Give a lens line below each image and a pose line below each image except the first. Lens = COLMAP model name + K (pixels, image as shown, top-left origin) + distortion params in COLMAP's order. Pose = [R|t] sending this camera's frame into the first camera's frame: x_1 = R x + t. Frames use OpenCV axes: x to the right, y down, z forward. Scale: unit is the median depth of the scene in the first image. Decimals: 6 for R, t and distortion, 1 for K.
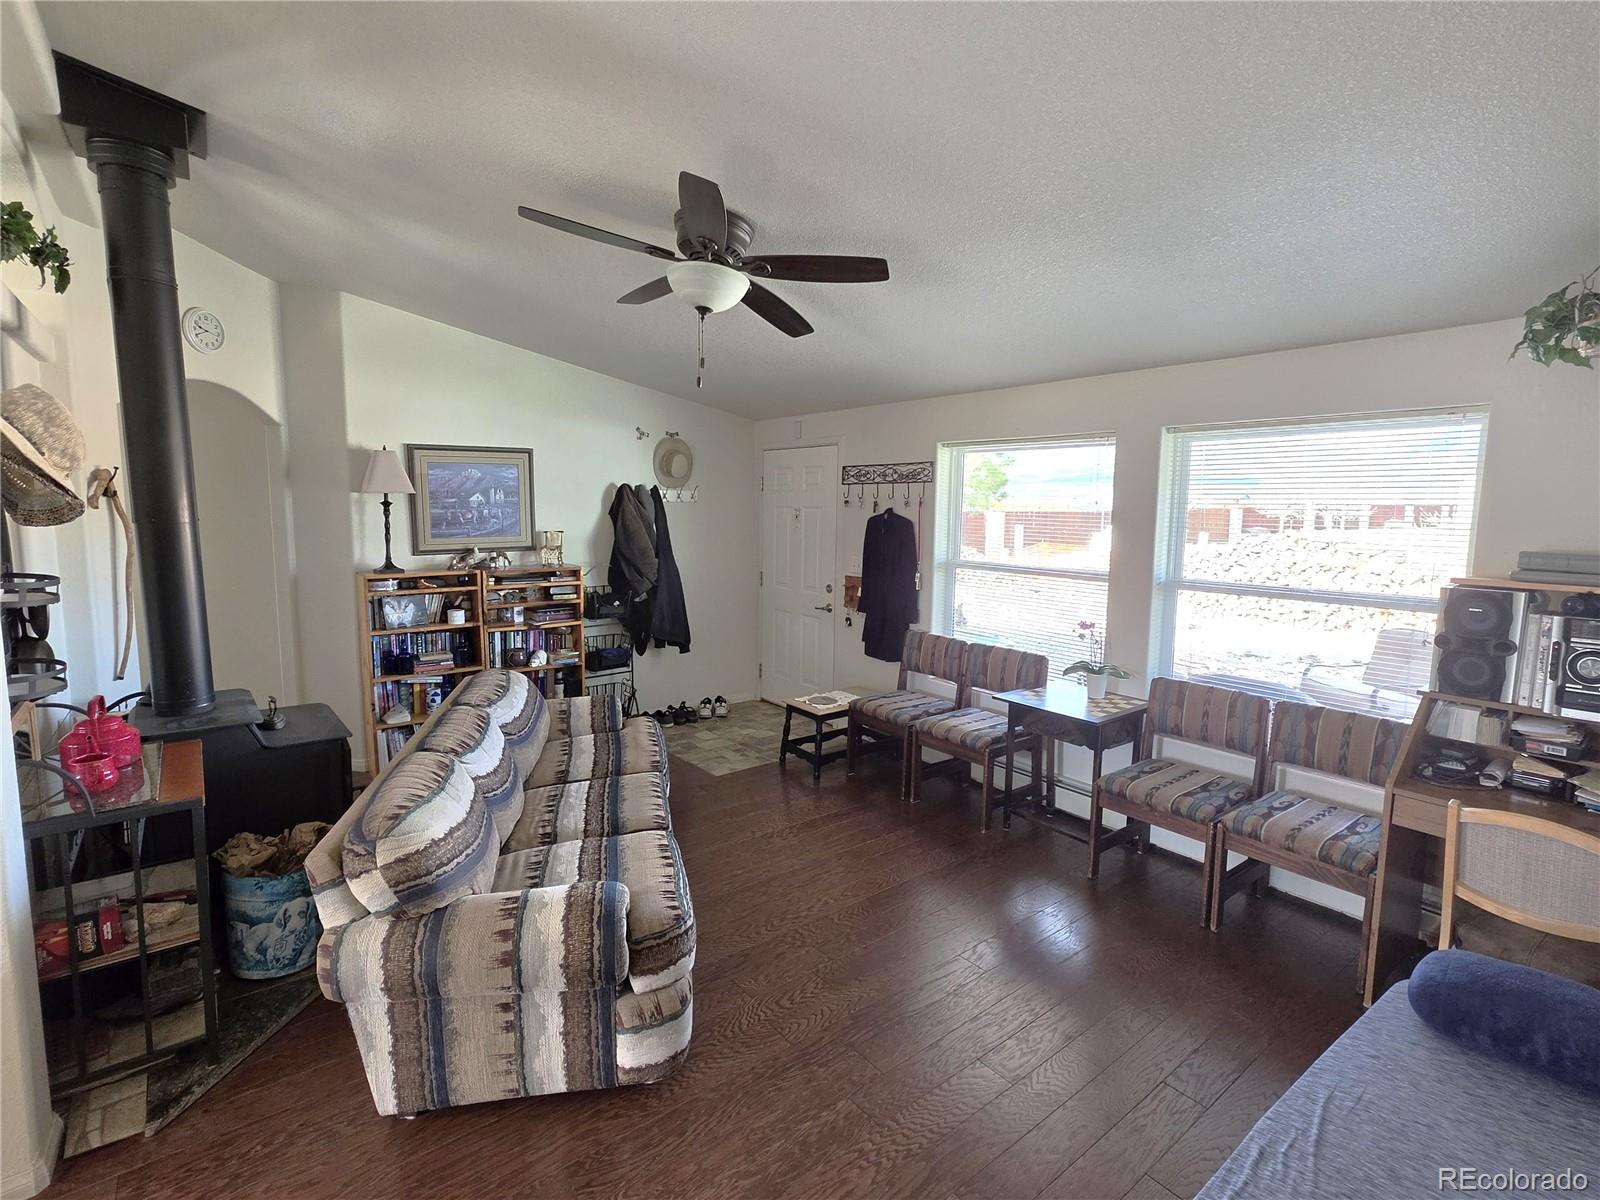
lens RADIAL K [[763.7, 0, 795.1], [0, 763.7, 600.2], [0, 0, 1]] dist [-0.000667, -0.000309]
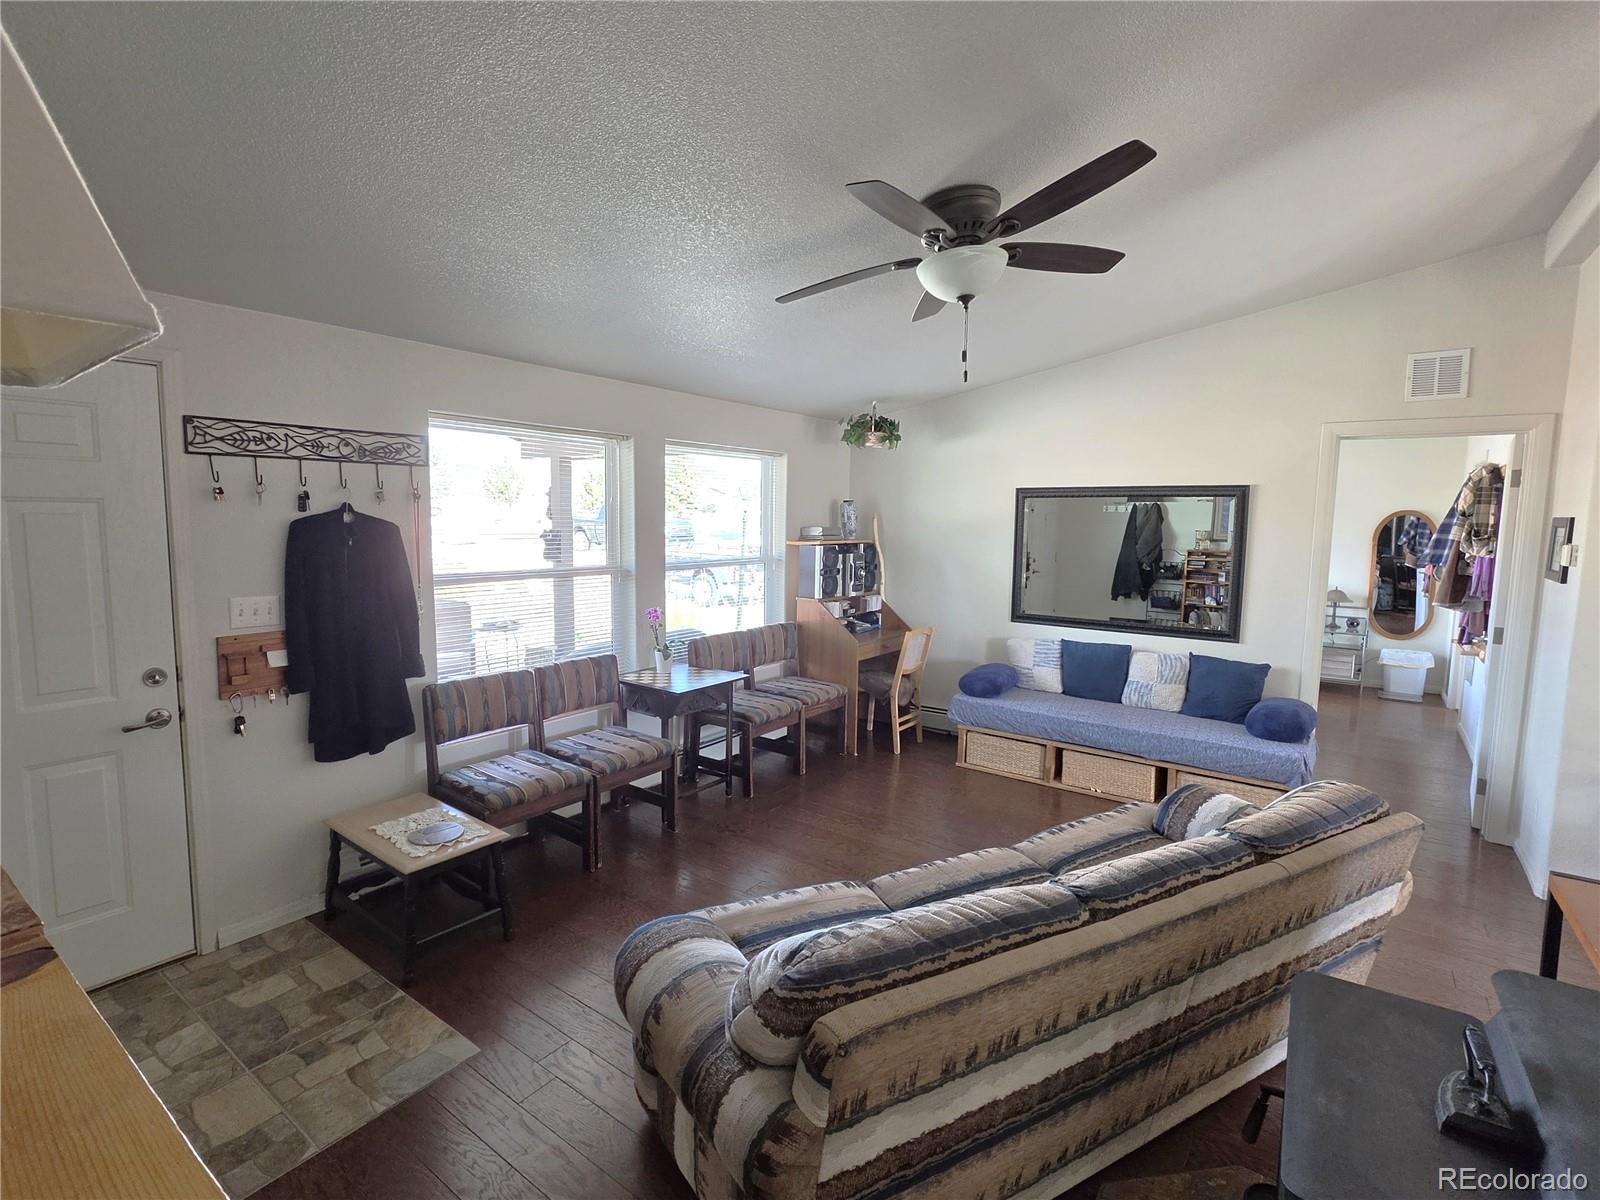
lens RADIAL K [[763.7, 0, 799.4], [0, 763.7, 598.0], [0, 0, 1]] dist [-0.000667, -0.000309]
pose [[-0.280176, -0.122137, 0.952147, -0.552599], [0.100566, 0.982680, 0.155646, -0.105318], [-0.954666, 0.139362, -0.263040, 0.828684]]
